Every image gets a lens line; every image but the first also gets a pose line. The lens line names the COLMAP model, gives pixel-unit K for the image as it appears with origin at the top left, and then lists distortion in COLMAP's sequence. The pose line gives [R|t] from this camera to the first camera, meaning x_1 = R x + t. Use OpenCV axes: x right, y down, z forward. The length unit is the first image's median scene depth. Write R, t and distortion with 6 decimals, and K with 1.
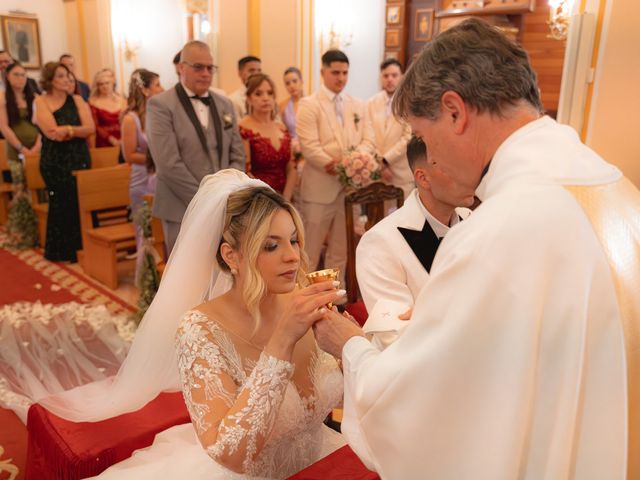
lens RADIAL K [[531.3, 0, 321.8], [0, 531.3, 239.9], [0, 0, 1]] dist [-0.003386, 0.005107]
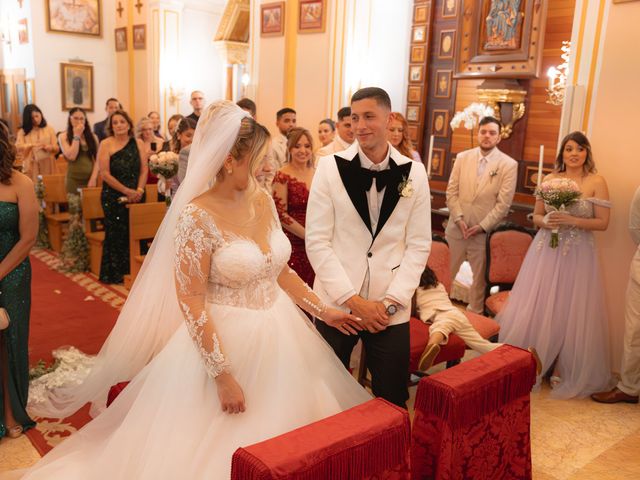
lens RADIAL K [[535.0, 0, 318.5], [0, 535.0, 240.9], [0, 0, 1]] dist [-0.002652, -0.003071]
pose [[0.998284, 0.034908, -0.047019, -0.003616], [-0.038238, 0.996679, -0.071889, 0.013050], [0.044353, 0.073563, 0.996304, -0.101584]]
